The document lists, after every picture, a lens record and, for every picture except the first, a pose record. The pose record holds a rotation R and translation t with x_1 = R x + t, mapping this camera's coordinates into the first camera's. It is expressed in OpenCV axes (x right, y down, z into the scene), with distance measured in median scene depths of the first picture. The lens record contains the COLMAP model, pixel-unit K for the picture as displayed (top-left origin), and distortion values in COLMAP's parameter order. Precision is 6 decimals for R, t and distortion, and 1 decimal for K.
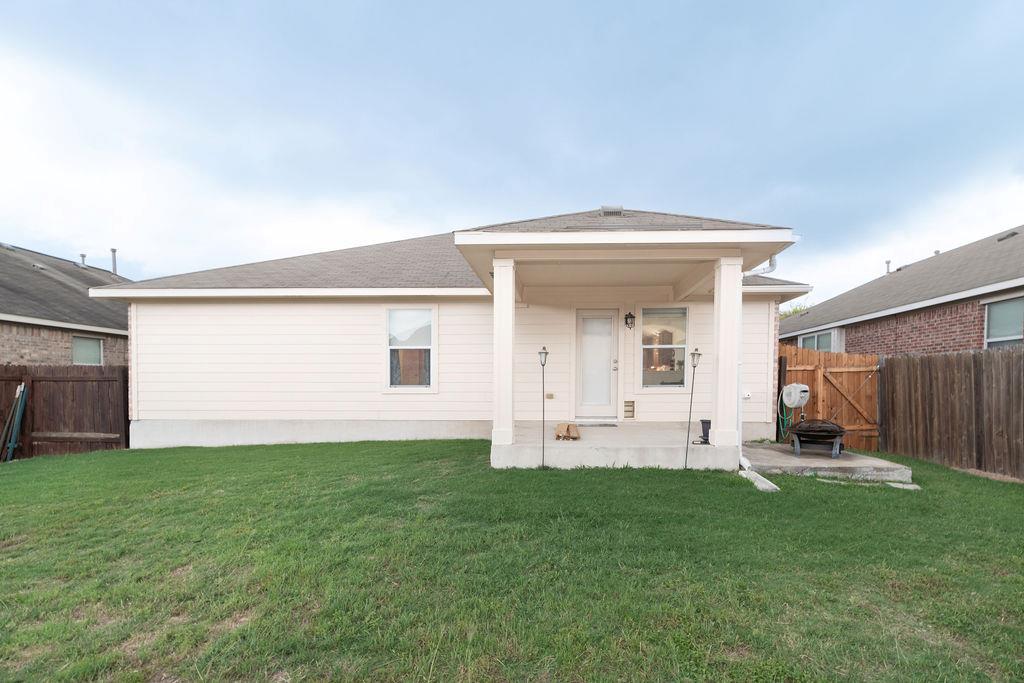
lens RADIAL K [[466.9, 0, 521.8], [0, 466.9, 349.4], [0, 0, 1]] dist [0.015236, -0.000096]
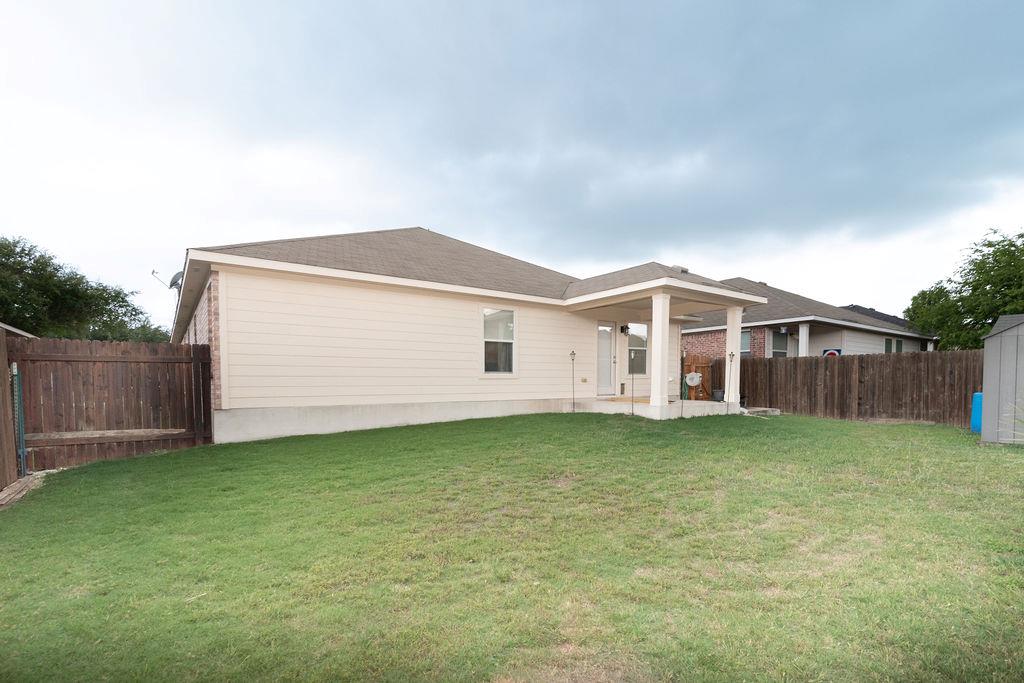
lens RADIAL K [[466.9, 0, 521.8], [0, 466.9, 349.4], [0, 0, 1]] dist [0.015236, -0.000096]
pose [[0.784868, 0.038905, 0.618440, -0.953792], [-0.045765, 0.998941, -0.004761, 0.021324], [-0.617971, -0.024566, 0.785817, 0.005598]]
